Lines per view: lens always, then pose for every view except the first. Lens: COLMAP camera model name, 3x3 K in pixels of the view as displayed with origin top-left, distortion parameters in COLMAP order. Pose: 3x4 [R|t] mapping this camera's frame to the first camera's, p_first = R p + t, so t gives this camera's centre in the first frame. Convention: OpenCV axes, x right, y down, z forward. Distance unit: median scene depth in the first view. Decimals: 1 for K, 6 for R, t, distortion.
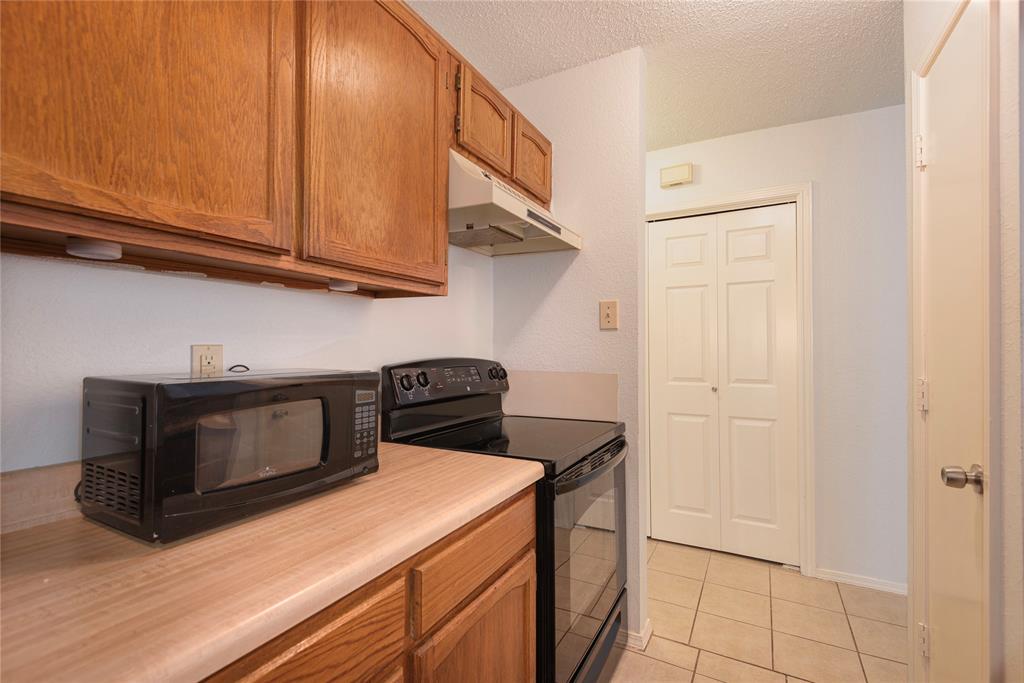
lens RADIAL K [[458.6, 0, 512.0], [0, 458.6, 341.5], [0, 0, 1]] dist [0.029800, -0.018517]
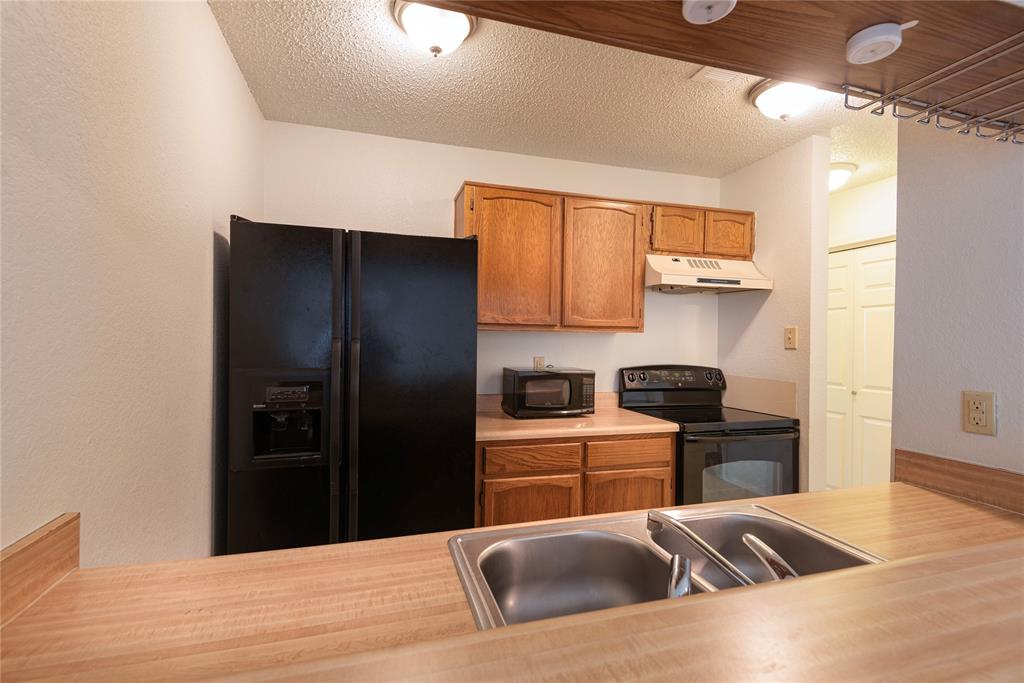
lens RADIAL K [[458.6, 0, 512.0], [0, 458.6, 341.5], [0, 0, 1]] dist [0.029800, -0.018517]
pose [[0.710815, 0.010332, -0.703303, 1.056237], [-0.003895, 0.999935, 0.010753, -0.107130], [0.703368, -0.004904, 0.710808, -0.952906]]
